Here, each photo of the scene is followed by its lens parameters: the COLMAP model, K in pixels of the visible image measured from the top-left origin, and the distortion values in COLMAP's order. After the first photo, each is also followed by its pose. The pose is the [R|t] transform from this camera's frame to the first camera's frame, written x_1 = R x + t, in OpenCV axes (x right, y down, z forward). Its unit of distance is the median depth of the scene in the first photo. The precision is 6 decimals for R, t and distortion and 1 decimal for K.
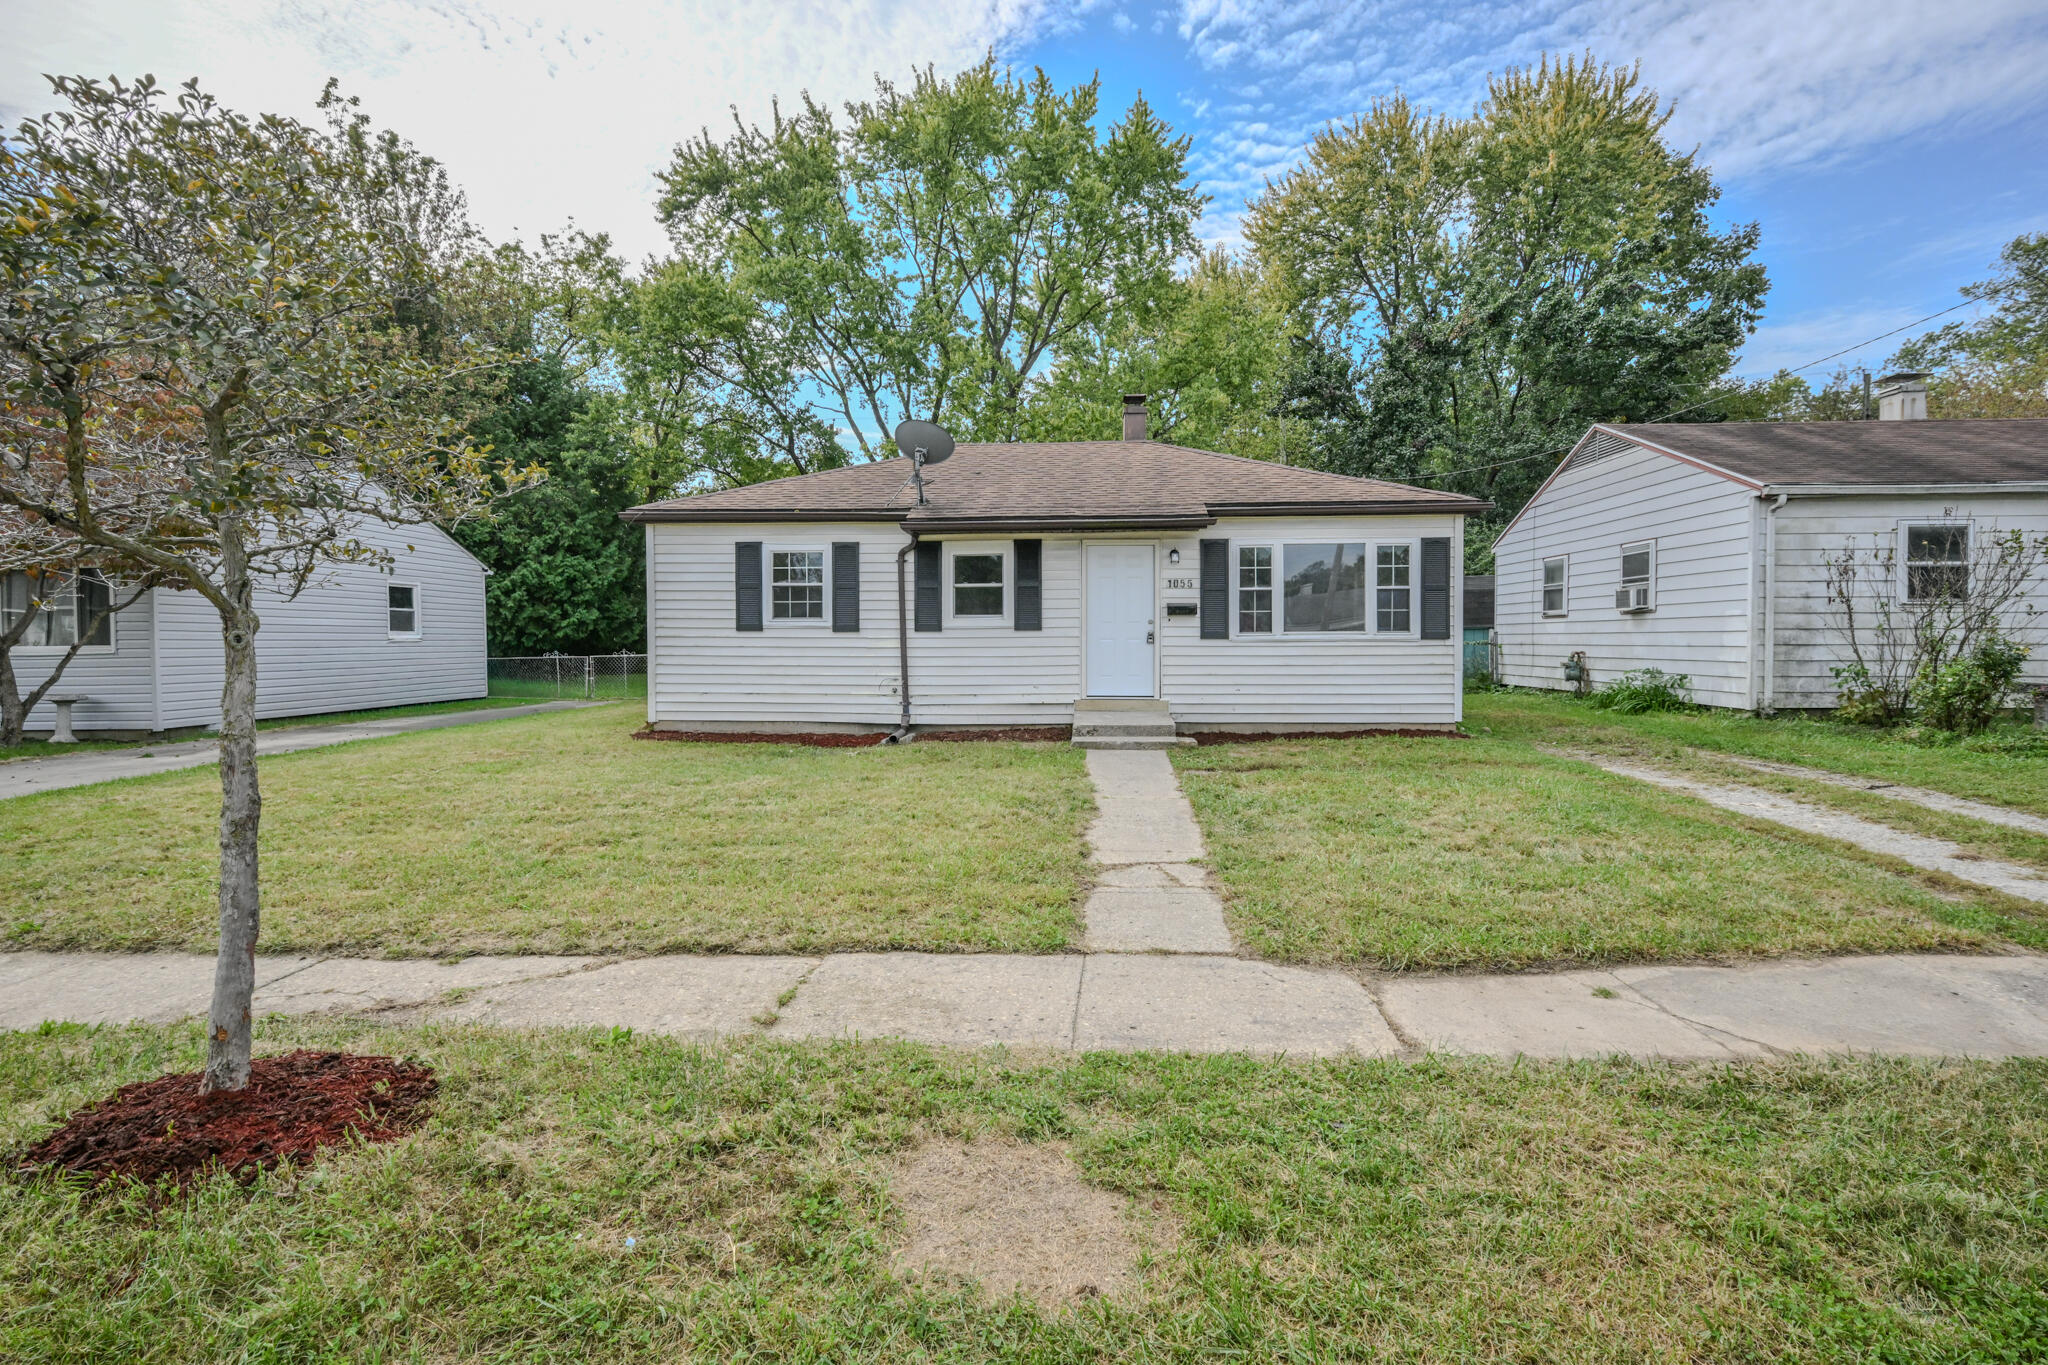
lens RADIAL K [[960.7, 0, 1025.3], [0, 960.7, 665.4], [0, 0, 1]] dist [-0.006329, -0.000703]
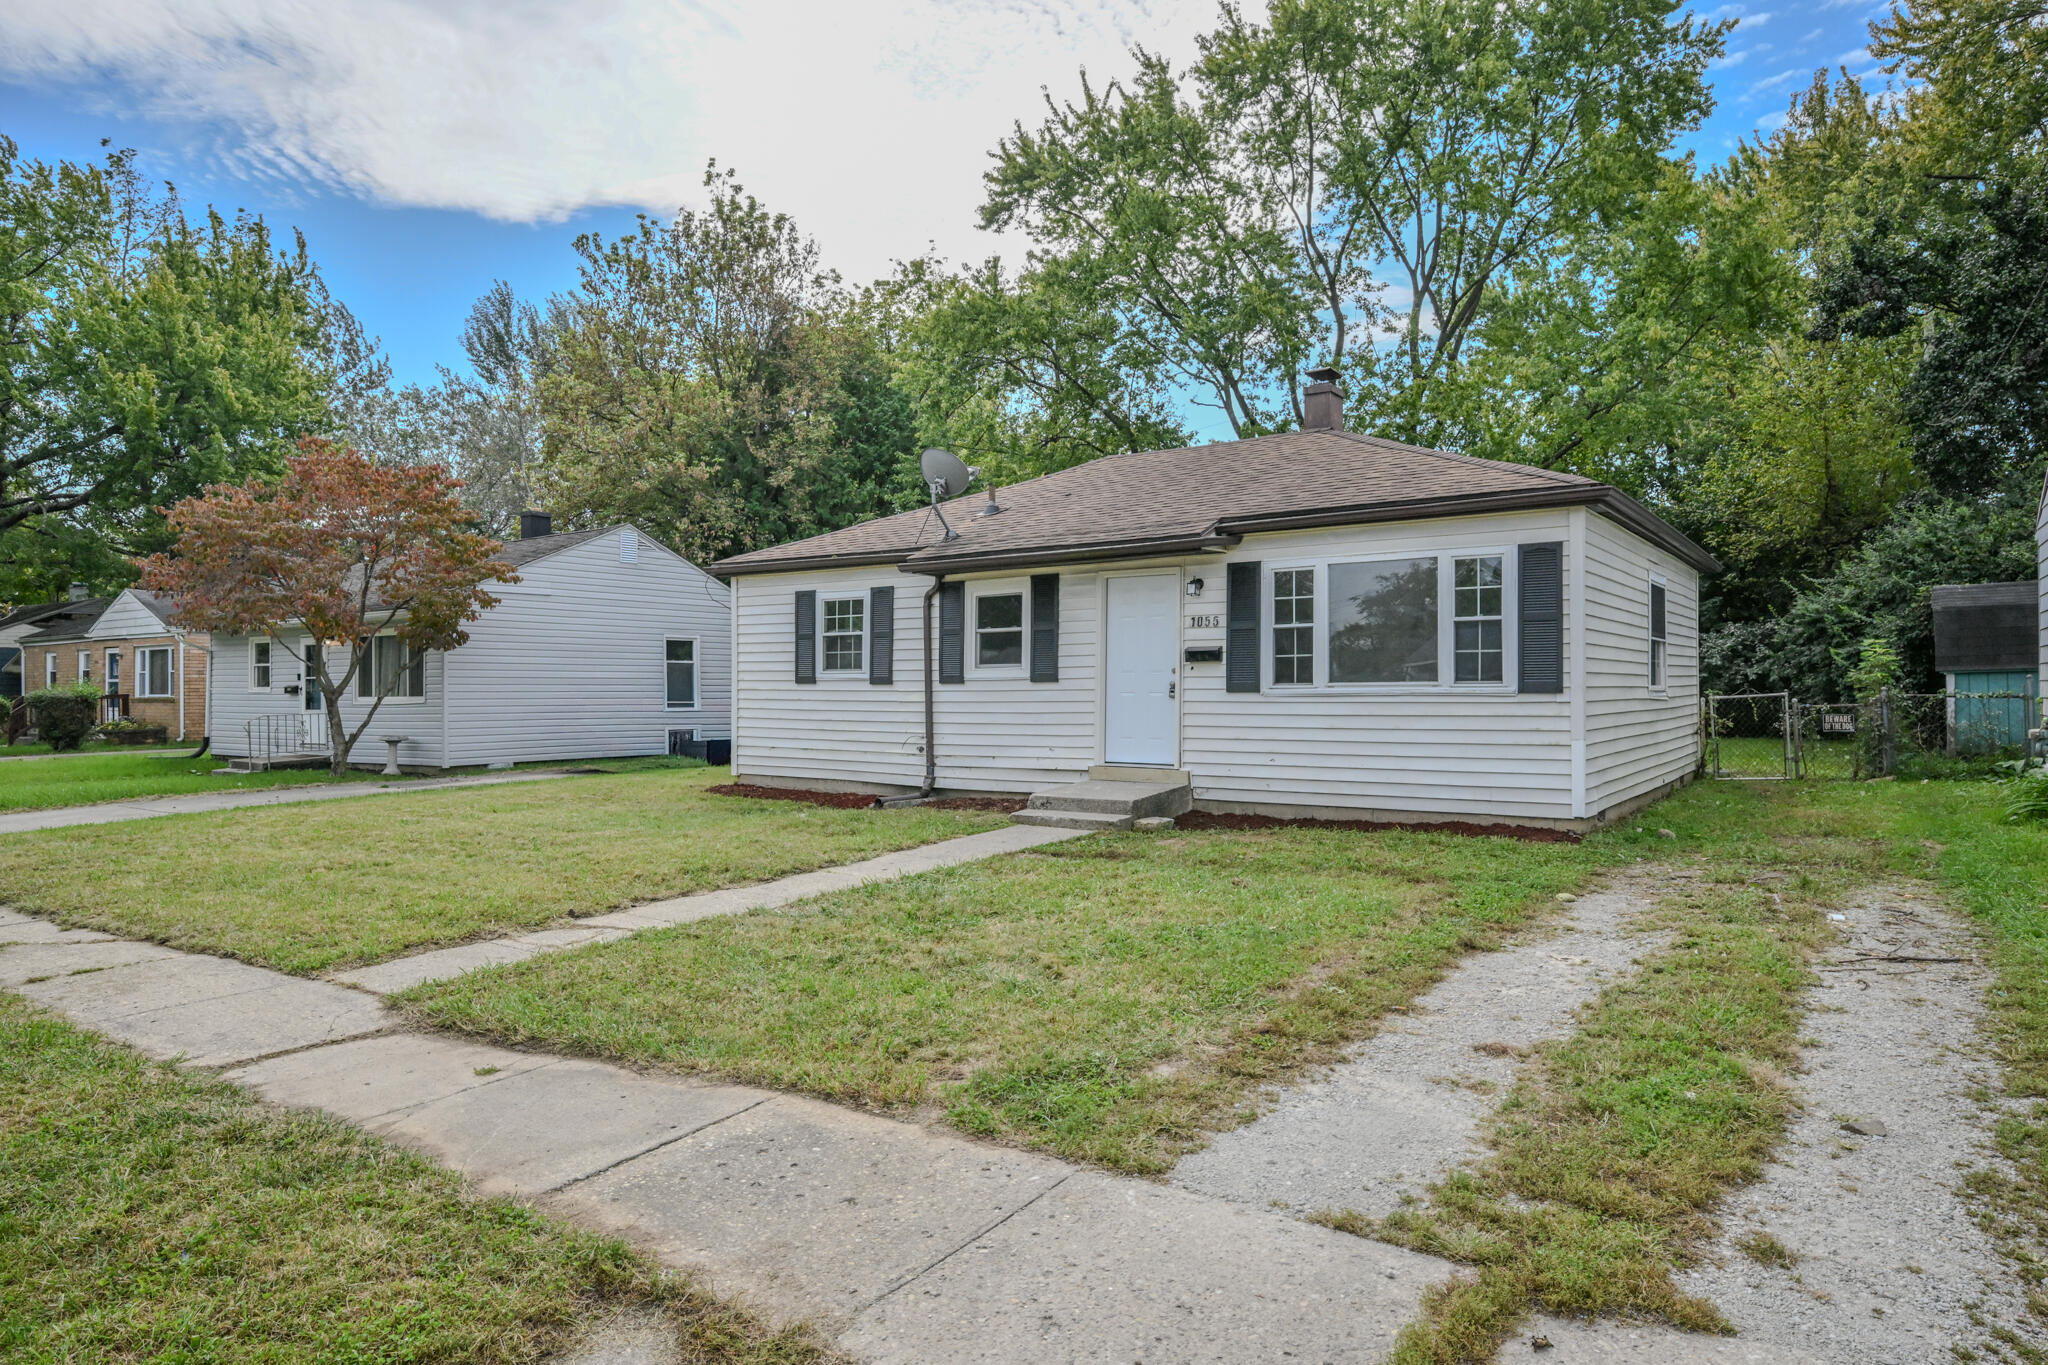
lens RADIAL K [[1238.9, 0, 1024.5], [0, 1238.9, 689.3], [0, 0, 1]] dist [-0.017696, -0.000287]
pose [[0.849427, -0.000557, -0.527706, 0.558680], [-0.011106, 0.999759, -0.018931, -0.009287], [0.527590, 0.021941, 0.849216, 0.068132]]
